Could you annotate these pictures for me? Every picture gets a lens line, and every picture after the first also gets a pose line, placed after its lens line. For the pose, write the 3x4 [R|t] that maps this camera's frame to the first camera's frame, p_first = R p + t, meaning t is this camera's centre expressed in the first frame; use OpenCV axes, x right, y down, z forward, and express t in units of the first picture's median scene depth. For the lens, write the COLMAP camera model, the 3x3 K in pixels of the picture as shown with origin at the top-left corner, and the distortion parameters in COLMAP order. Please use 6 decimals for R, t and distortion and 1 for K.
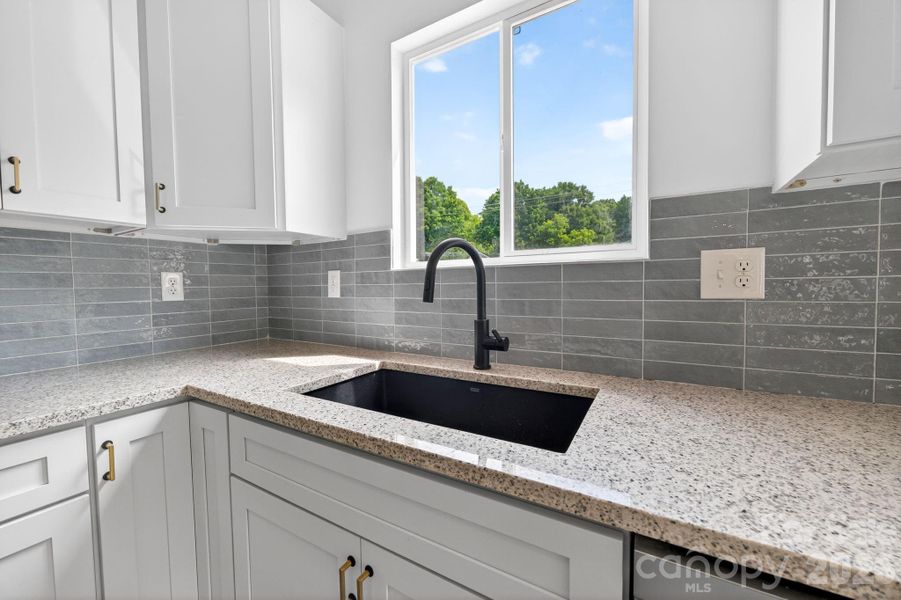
lens RADIAL K [[351.4, 0, 450.5], [0, 351.4, 300.0], [0, 0, 1]] dist [-0.000385, -0.000119]
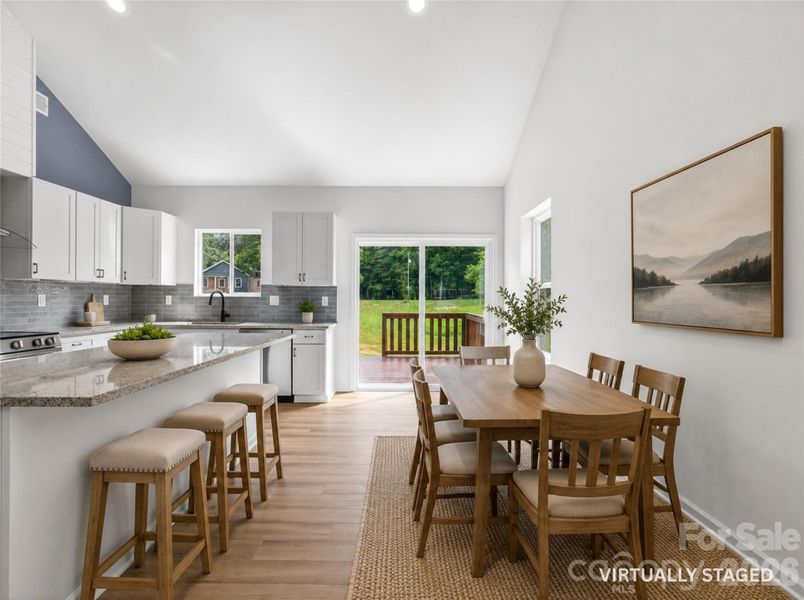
lens RADIAL K [[384.7, 0, 395.5], [0, 384.7, 295.7], [0, 0, 1]] dist [0.007730, 0.000339]
pose [[0.877003, 0.022233, 0.479970, -0.296274], [0.001459, 0.998801, -0.048931, 0.109758], [-0.480483, 0.043613, 0.875919, -3.760387]]
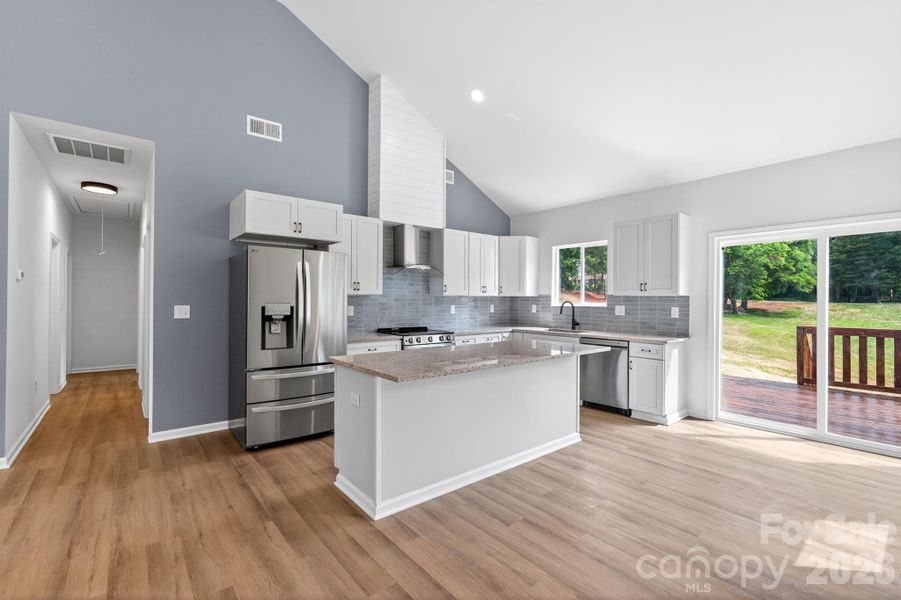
lens RADIAL K [[394.2, 0, 450.5], [0, 394.2, 300.0], [0, 0, 1]] dist [-0.002697, -0.000212]
pose [[0.936042, 0.015431, -0.351550, 0.371729], [-0.028536, 0.999076, -0.032125, 0.025060], [0.350729, 0.040102, 0.935618, -4.076764]]
